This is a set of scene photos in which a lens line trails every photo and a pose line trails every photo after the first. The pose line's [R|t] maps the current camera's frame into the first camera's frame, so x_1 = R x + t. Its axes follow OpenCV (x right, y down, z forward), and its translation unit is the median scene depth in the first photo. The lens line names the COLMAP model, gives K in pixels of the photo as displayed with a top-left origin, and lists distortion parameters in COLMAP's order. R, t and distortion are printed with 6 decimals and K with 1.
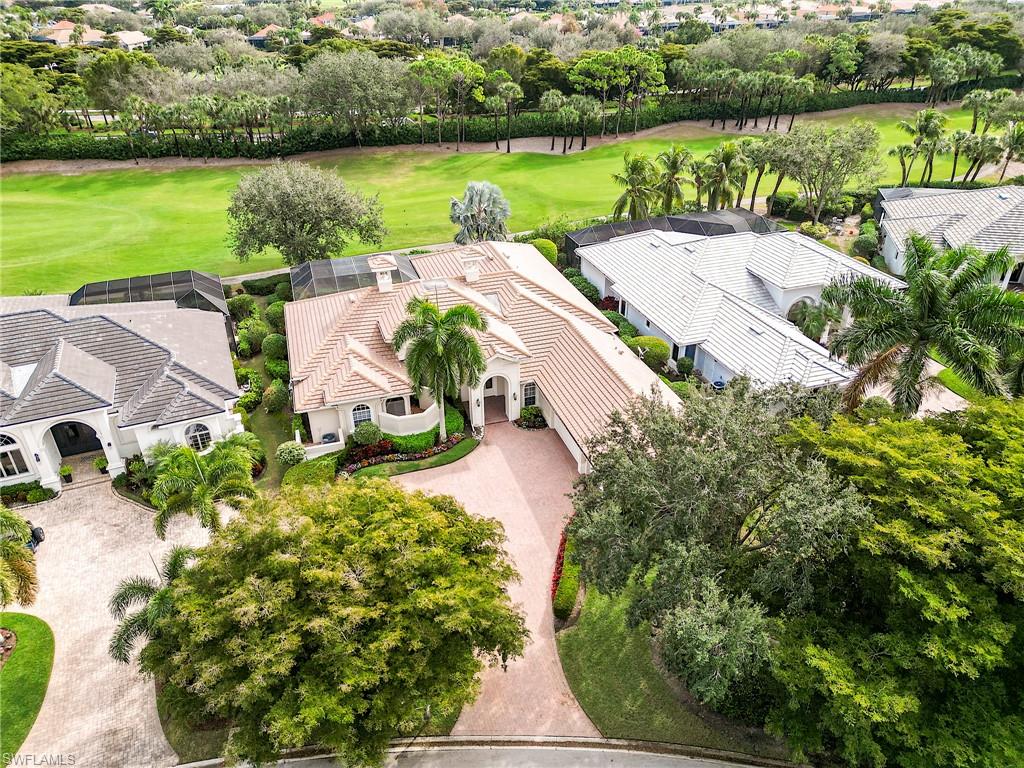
lens RADIAL K [[697.2, 0, 510.8], [0, 697.2, 399.1], [0, 0, 1]] dist [0.103460, -0.072367]
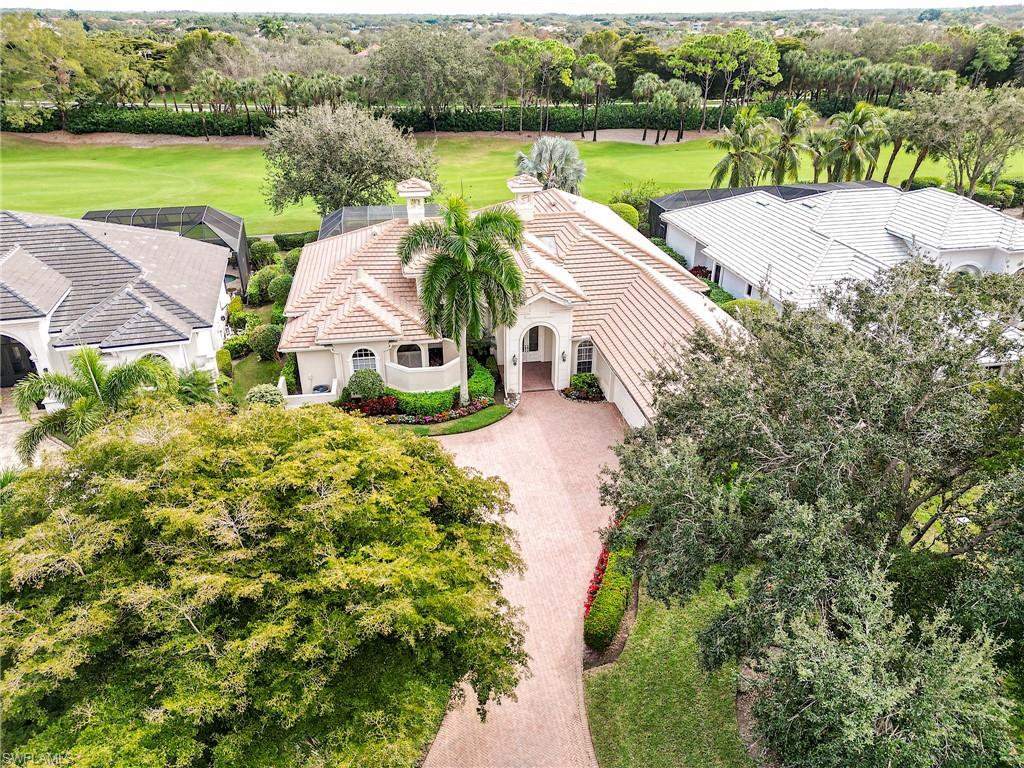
lens RADIAL K [[697.2, 0, 510.8], [0, 697.2, 399.1], [0, 0, 1]] dist [0.103460, -0.072367]
pose [[0.990979, 0.069141, -0.114805, 0.038598], [-0.076026, 0.995492, -0.056711, 0.089414], [0.110367, 0.064927, 0.991768, 0.237023]]
